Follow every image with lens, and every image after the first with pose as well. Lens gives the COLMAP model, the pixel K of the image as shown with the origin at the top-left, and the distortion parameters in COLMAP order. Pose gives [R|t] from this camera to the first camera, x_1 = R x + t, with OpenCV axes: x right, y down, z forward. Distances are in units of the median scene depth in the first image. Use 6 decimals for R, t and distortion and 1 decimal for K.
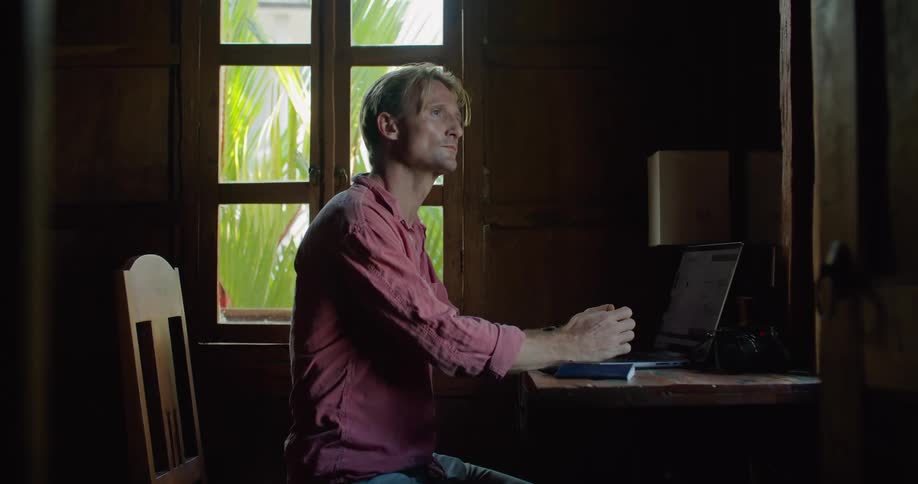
lens RADIAL K [[1314.5, 0, 459.0], [0, 1314.5, 242.0], [0, 0, 1]] dist [-0.145017, 0.002024]
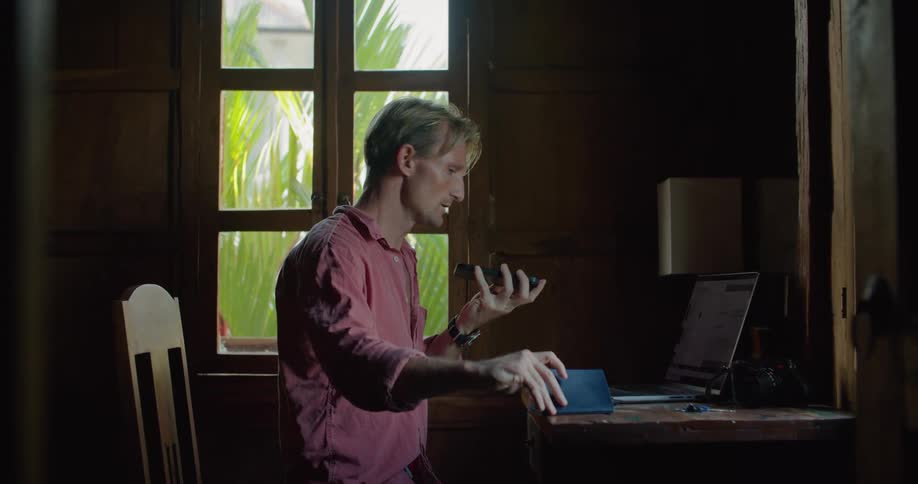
lens RADIAL K [[1314.5, 0, 459.0], [0, 1314.5, 242.0], [0, 0, 1]] dist [-0.145017, 0.002024]
pose [[0.999993, 0.000659, 0.003690, -0.008179], [-0.000589, 0.999821, -0.018897, -0.003157], [-0.003702, 0.018894, 0.999815, 0.022247]]
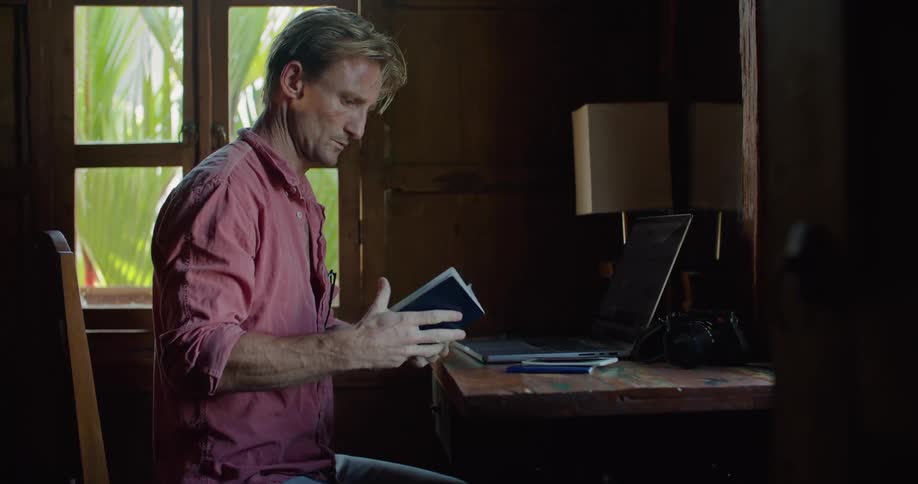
lens RADIAL K [[1324.6, 0, 459.0], [0, 1324.6, 242.0], [0, 0, 1]] dist [-0.140035, 0.024747]
pose [[0.996102, -0.009955, 0.087649, -0.009860], [0.007175, 0.999463, 0.031971, -0.006682], [-0.087921, -0.031218, 0.995638, 0.131244]]
